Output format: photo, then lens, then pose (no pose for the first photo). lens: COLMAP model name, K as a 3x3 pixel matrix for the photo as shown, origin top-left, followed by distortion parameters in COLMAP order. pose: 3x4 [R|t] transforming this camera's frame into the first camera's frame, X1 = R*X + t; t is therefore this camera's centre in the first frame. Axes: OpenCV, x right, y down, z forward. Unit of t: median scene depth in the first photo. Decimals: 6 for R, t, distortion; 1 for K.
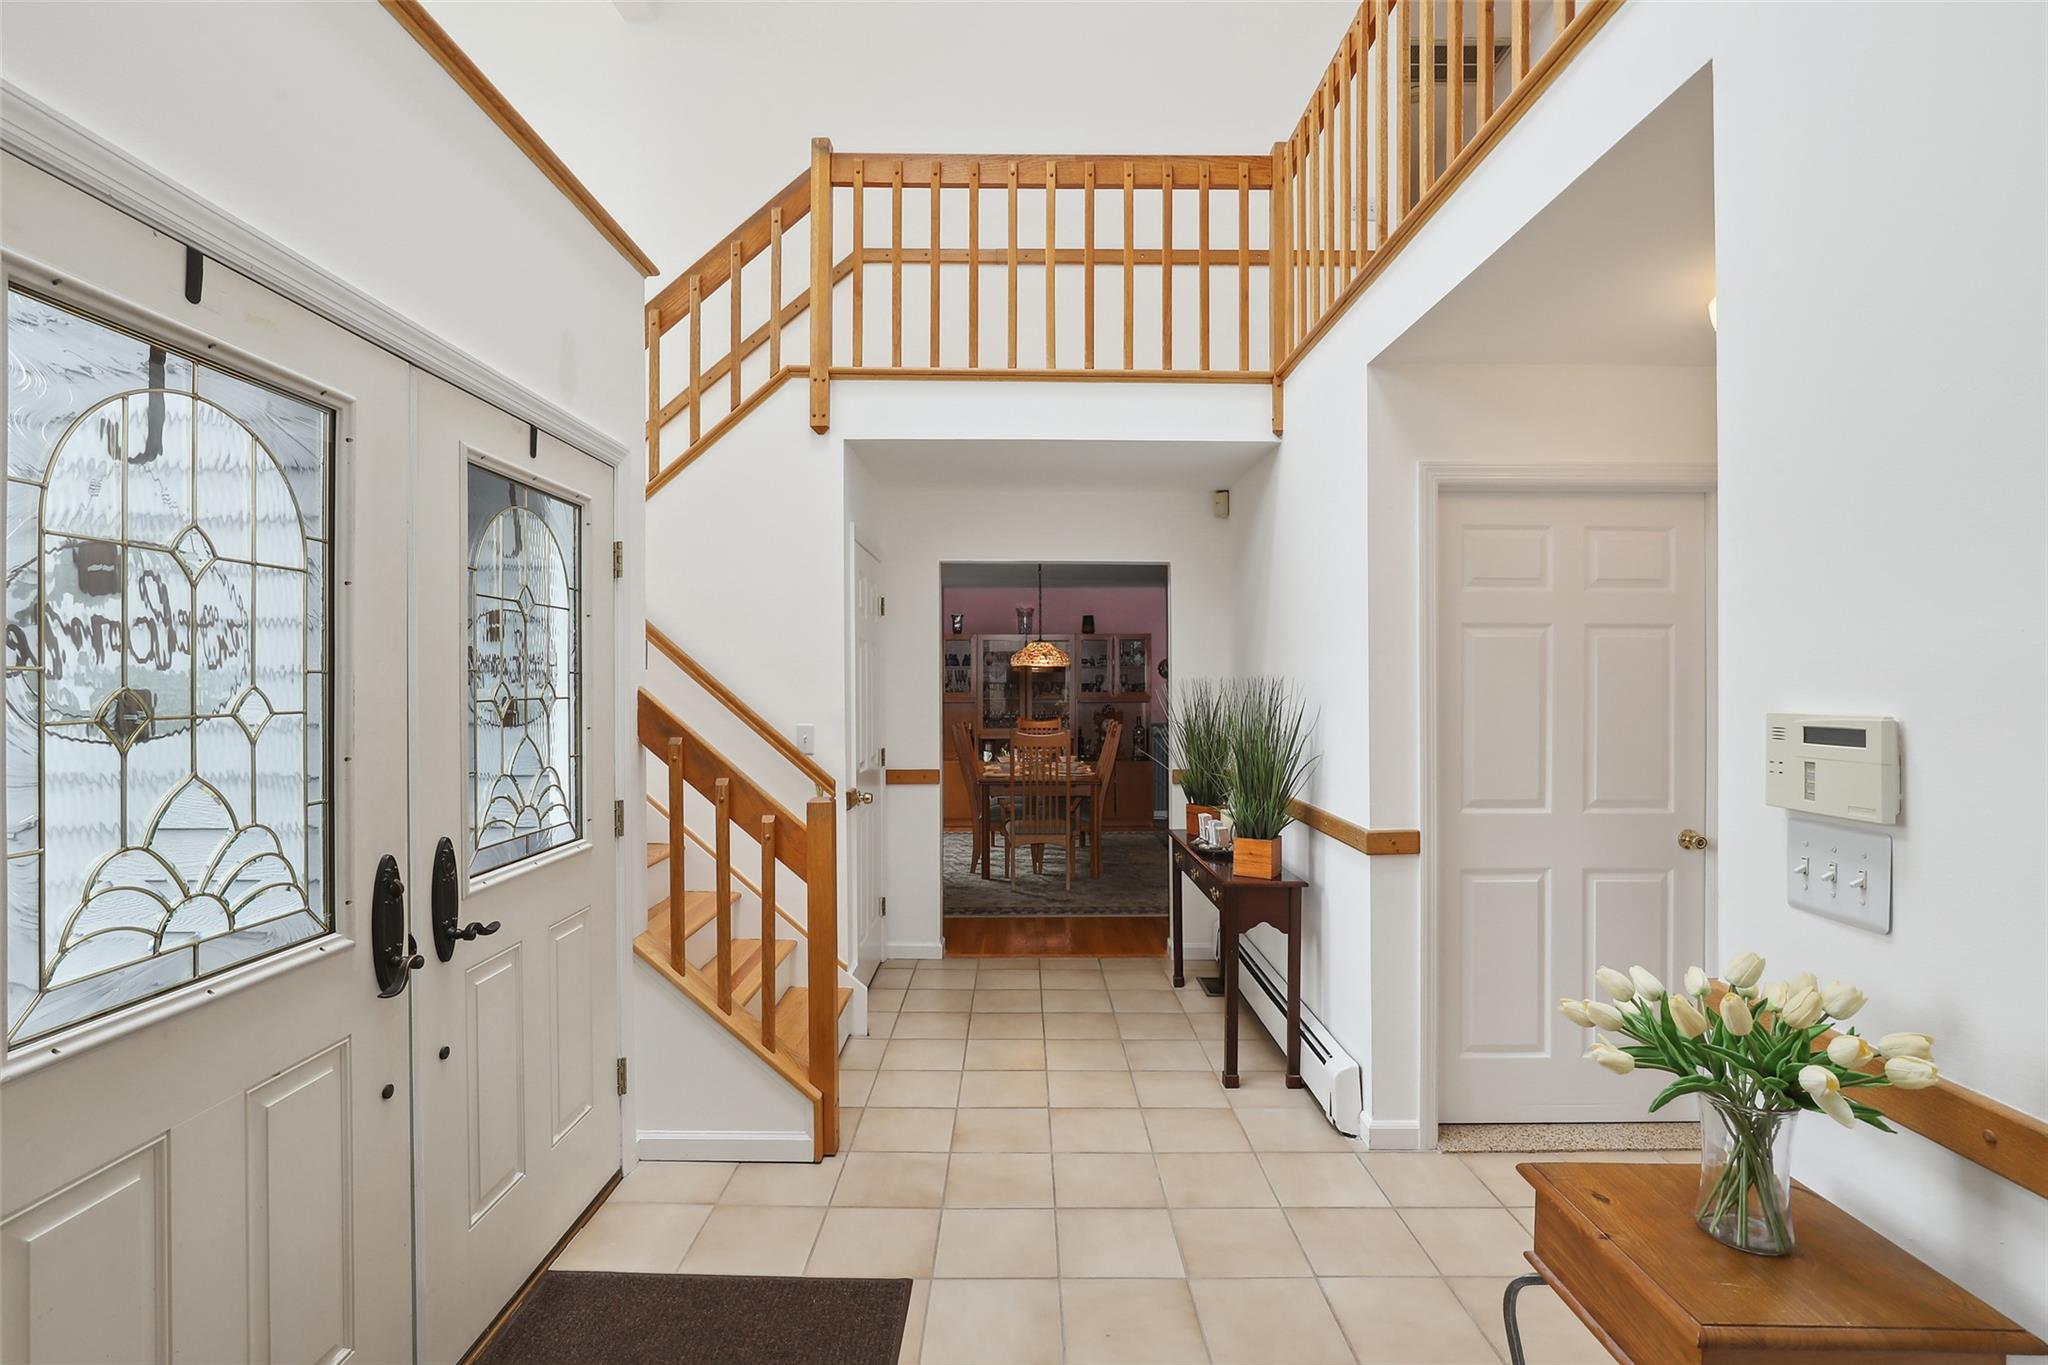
lens RADIAL K [[956.4, 0, 1054.0], [0, 956.4, 684.2], [0, 0, 1]] dist [-0.020797, 0.005629]
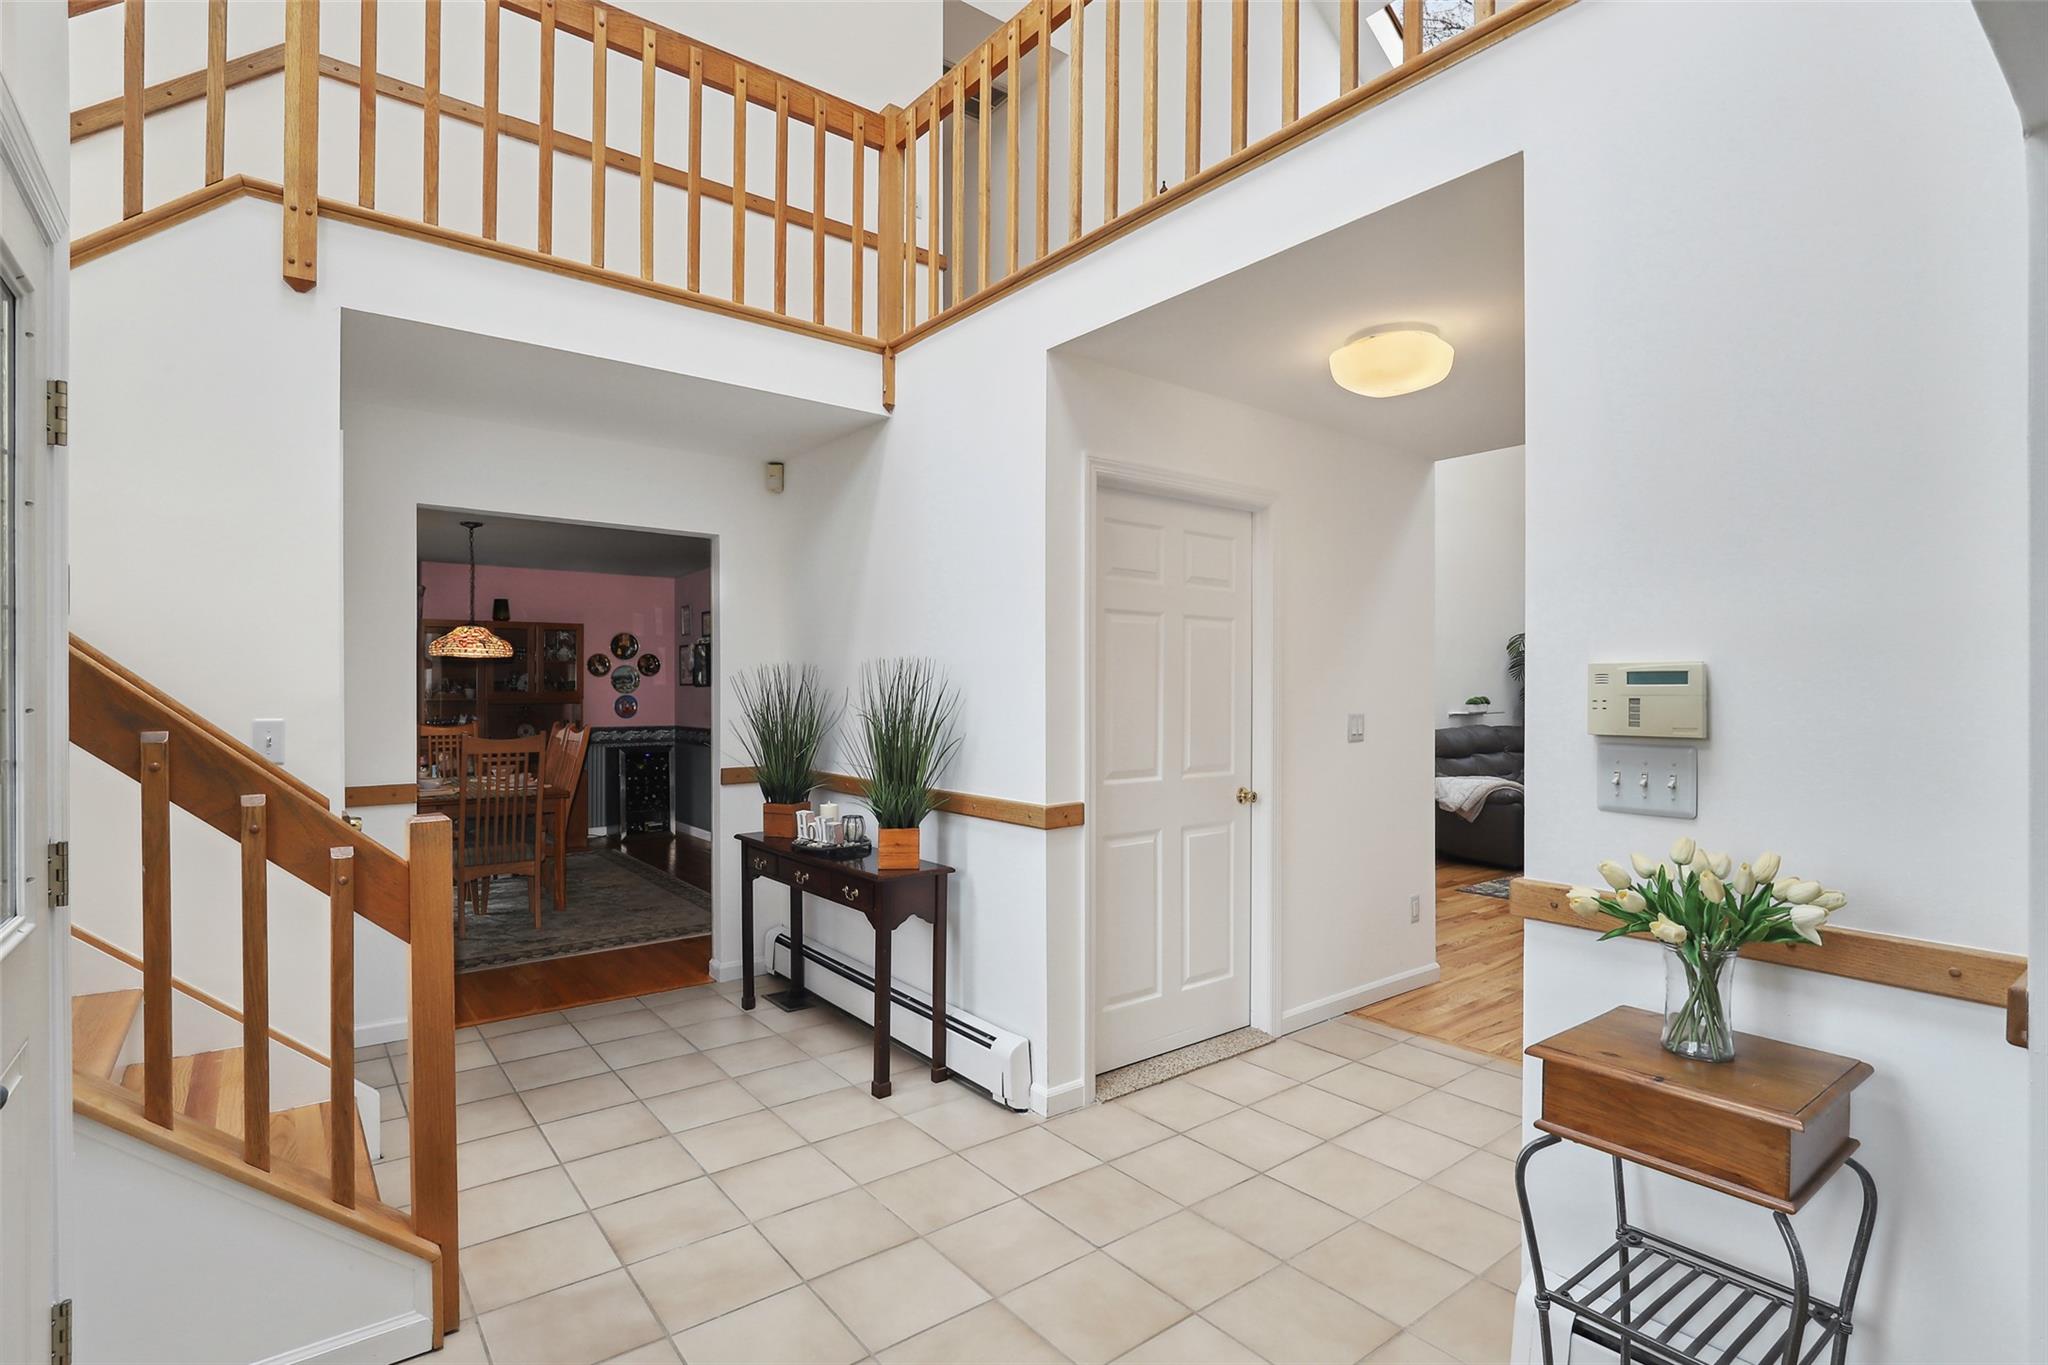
lens RADIAL K [[956.4, 0, 1035.9], [0, 956.4, 692.5], [0, 0, 1]] dist [-0.020797, 0.005629]
pose [[0.798287, -0.002577, 0.602271, -0.272392], [0.002478, 0.999996, 0.000995, 0.028115], [-0.602272, 0.000698, 0.798291, 0.174362]]
